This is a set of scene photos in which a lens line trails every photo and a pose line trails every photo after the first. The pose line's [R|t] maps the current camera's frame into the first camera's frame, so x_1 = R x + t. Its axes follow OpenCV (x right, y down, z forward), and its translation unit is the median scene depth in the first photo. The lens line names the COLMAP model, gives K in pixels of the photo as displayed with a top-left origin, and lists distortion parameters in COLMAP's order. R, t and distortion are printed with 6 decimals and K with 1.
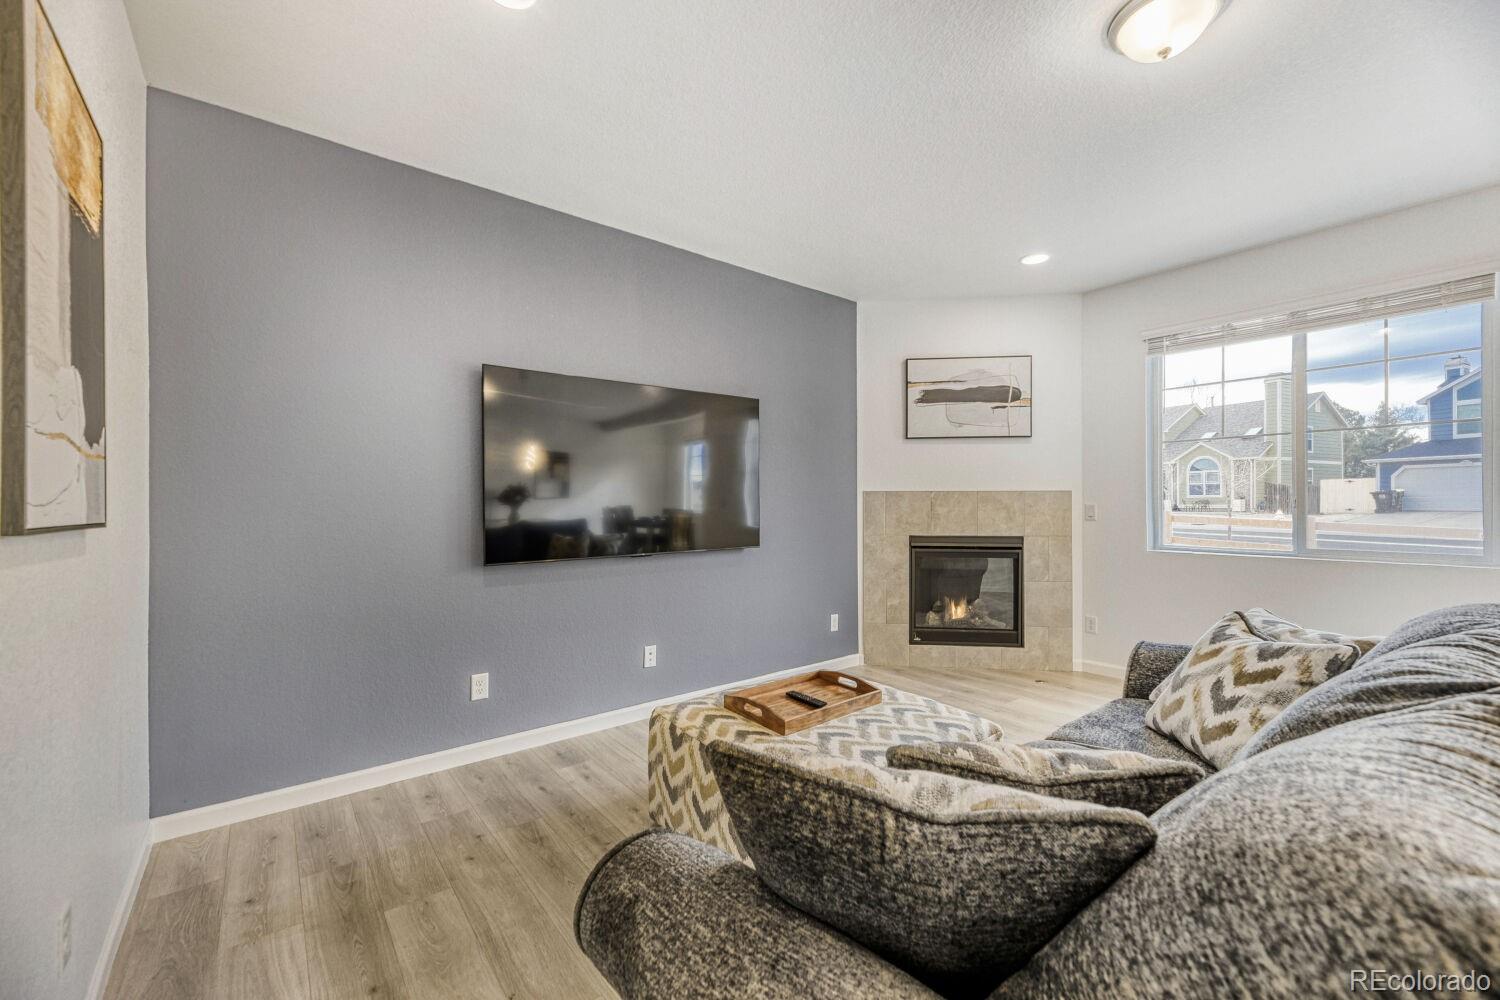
lens RADIAL K [[610.5, 0, 749.6], [0, 610.5, 502.3], [0, 0, 1]] dist [0.000520, -0.000057]
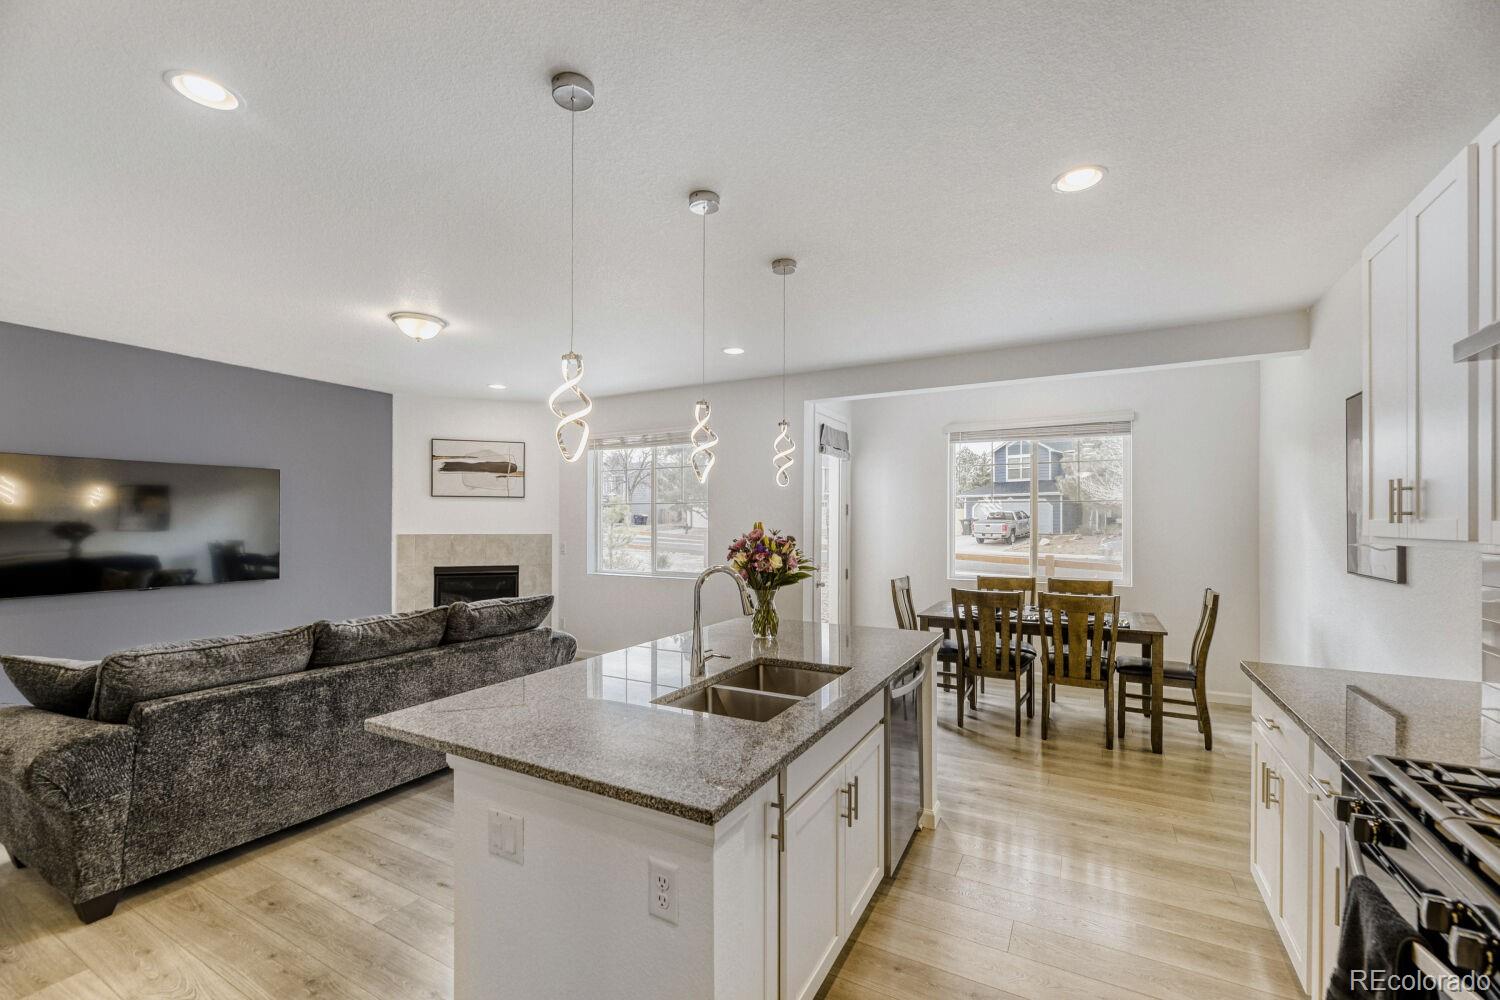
lens RADIAL K [[608.9, 0, 761.2], [0, 608.9, 517.8], [0, 0, 1]] dist [0.000338, 0.000041]
pose [[0.919901, 0.007591, 0.392076, 0.407127], [-0.005732, 0.999966, -0.005911, -0.052996], [-0.392108, 0.003190, 0.919914, -0.565312]]
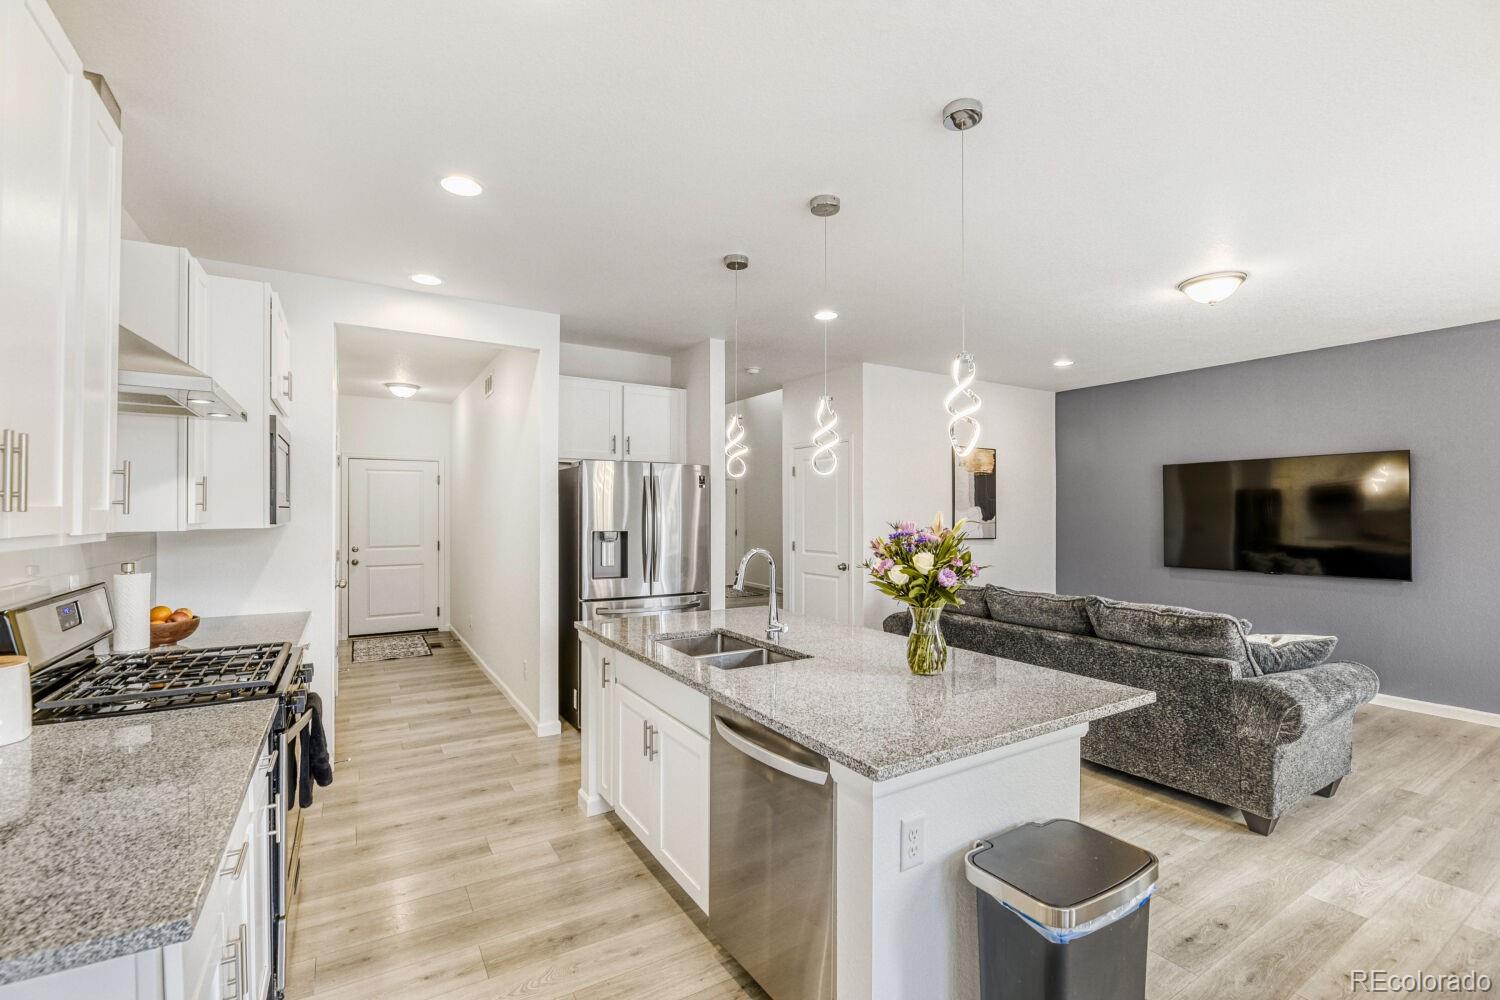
lens RADIAL K [[643.7, 0, 738.7], [0, 643.7, 509.3], [0, 0, 1]] dist [-0.012828, -0.000211]
pose [[-0.126725, -0.000569, -0.991938, 1.145522], [0.003054, 0.999995, -0.000963, -0.053209], [0.991933, -0.003152, -0.126723, -0.054966]]
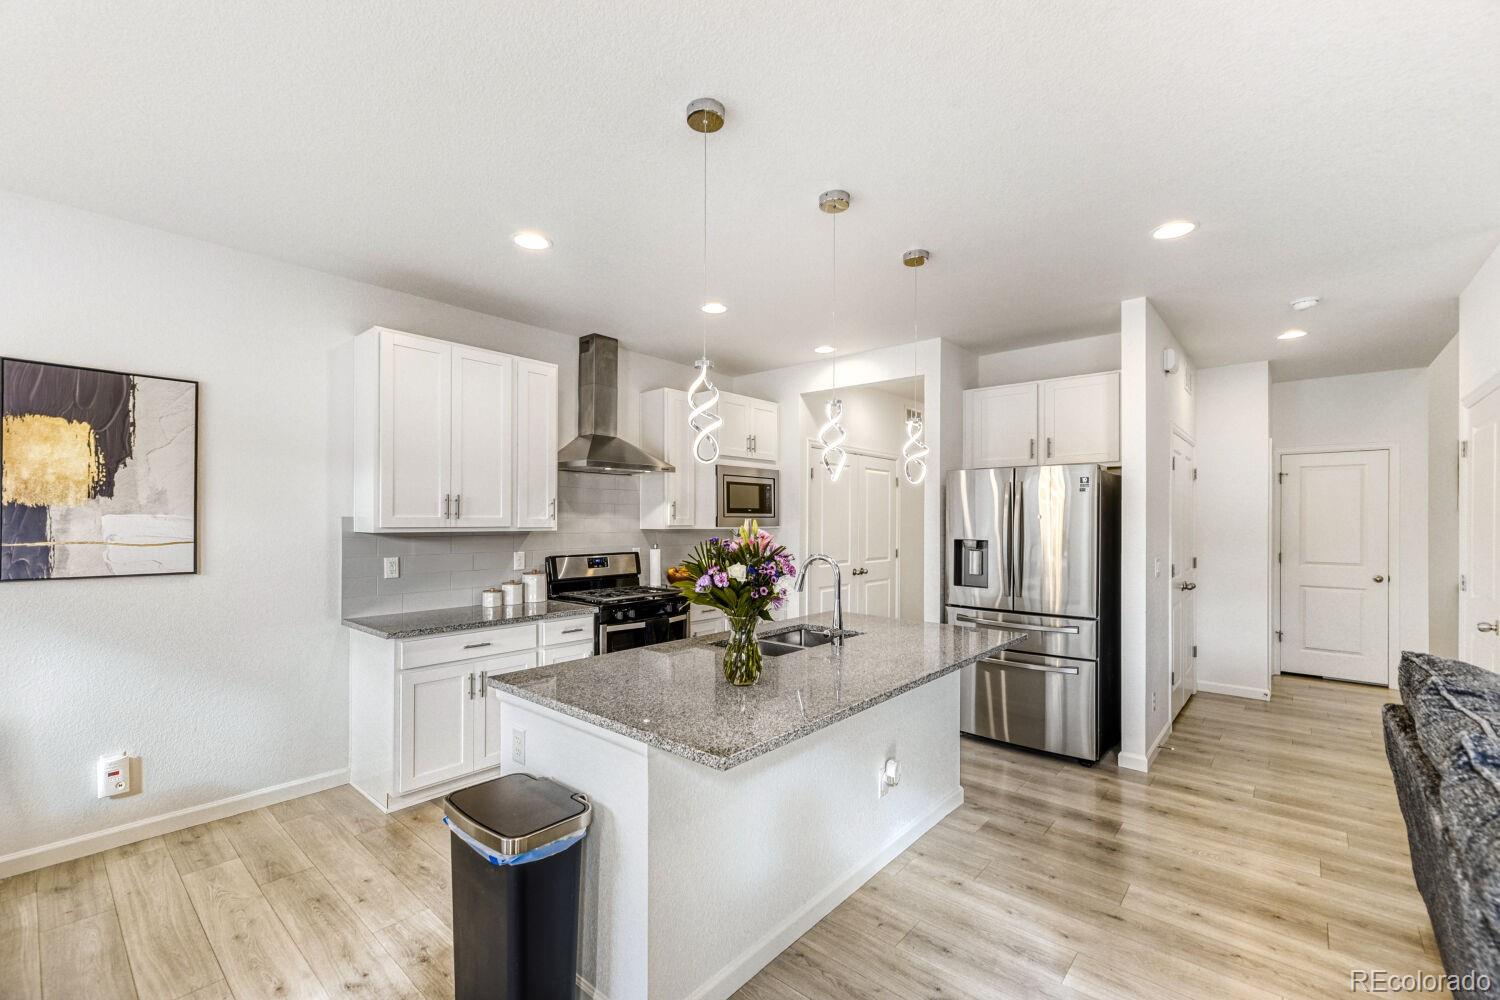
lens RADIAL K [[630.0, 0, 749.0], [0, 630.0, 517.3], [0, 0, 1]] dist [0.000187, -0.000306]
pose [[-0.983166, -0.000743, -0.182714, 0.725554], [0.000553, 0.999975, -0.007045, -0.048916], [0.182715, -0.007027, -0.983141, 0.484582]]
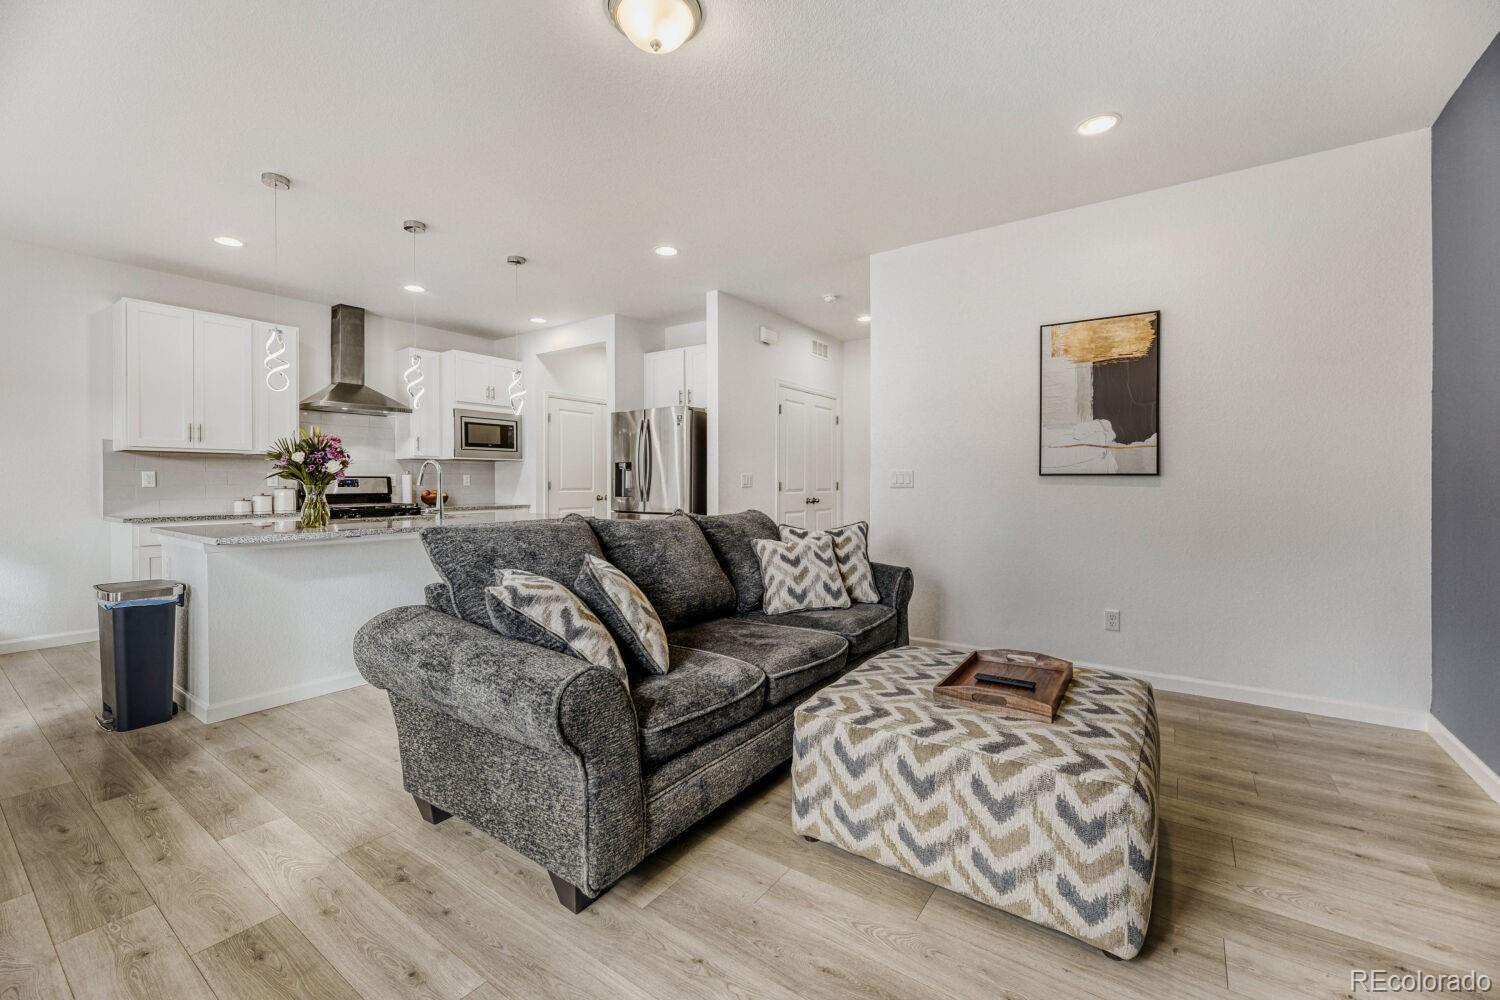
lens RADIAL K [[614.0, 0, 744.5], [0, 614.0, 487.2], [0, 0, 1]] dist [-0.002405, -0.000352]
pose [[-0.959233, 0.005523, -0.282564, 0.352807], [0.003636, 0.999967, 0.007204, 0.019066], [0.282594, 0.005883, -0.959221, 0.890543]]
